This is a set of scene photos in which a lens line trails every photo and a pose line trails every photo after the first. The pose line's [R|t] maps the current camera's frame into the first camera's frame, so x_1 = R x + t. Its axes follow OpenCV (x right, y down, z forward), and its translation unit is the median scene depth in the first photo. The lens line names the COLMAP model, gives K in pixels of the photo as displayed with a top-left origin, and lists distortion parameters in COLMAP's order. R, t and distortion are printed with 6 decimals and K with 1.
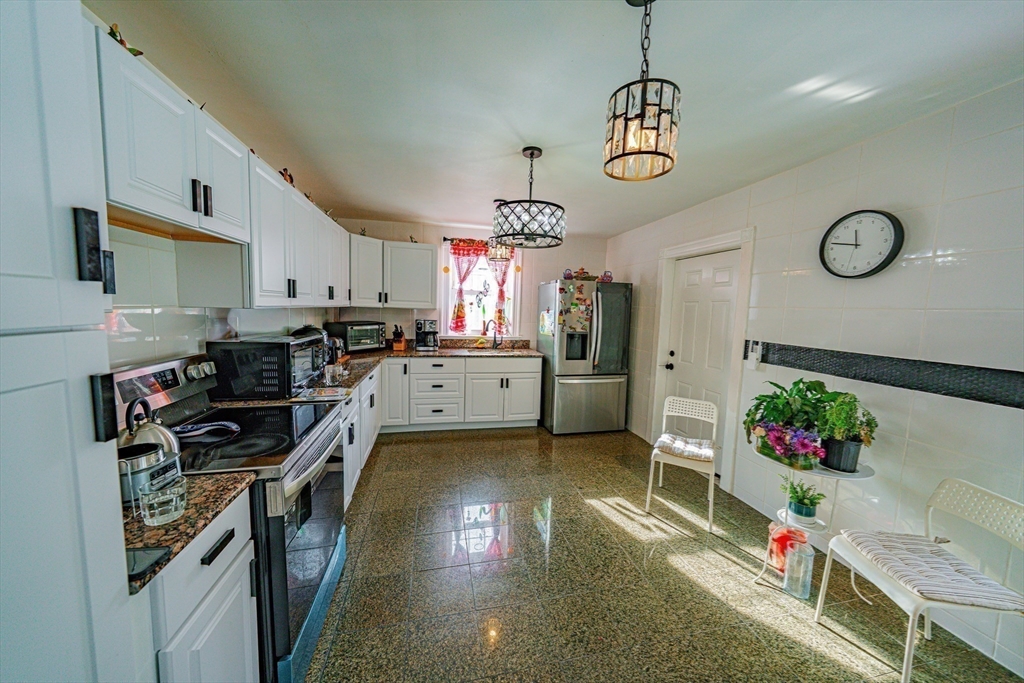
lens RADIAL K [[347.6, 0, 504.3], [0, 347.6, 343.0], [0, 0, 1]] dist [0.002573, 0.000038]
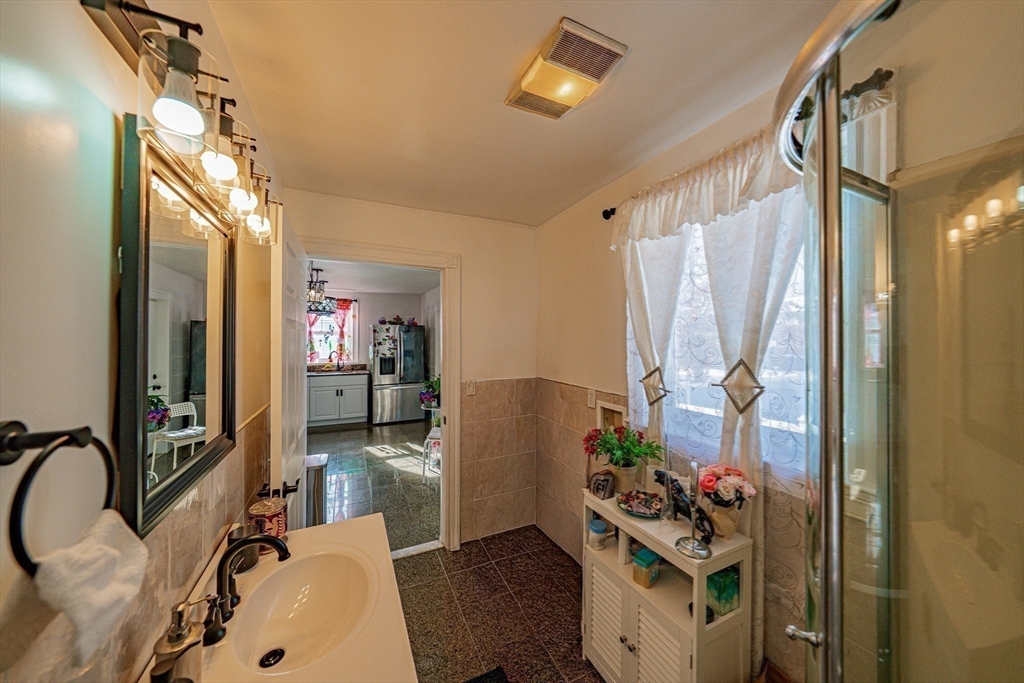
lens RADIAL K [[347.6, 0, 512.8], [0, 347.6, 341.0], [0, 0, 1]] dist [0.002573, 0.000038]
pose [[0.969034, -0.027723, 0.245367, 0.334268], [0.049434, 0.995342, -0.082771, 0.049739], [-0.241929, 0.092337, 0.965890, -0.607700]]
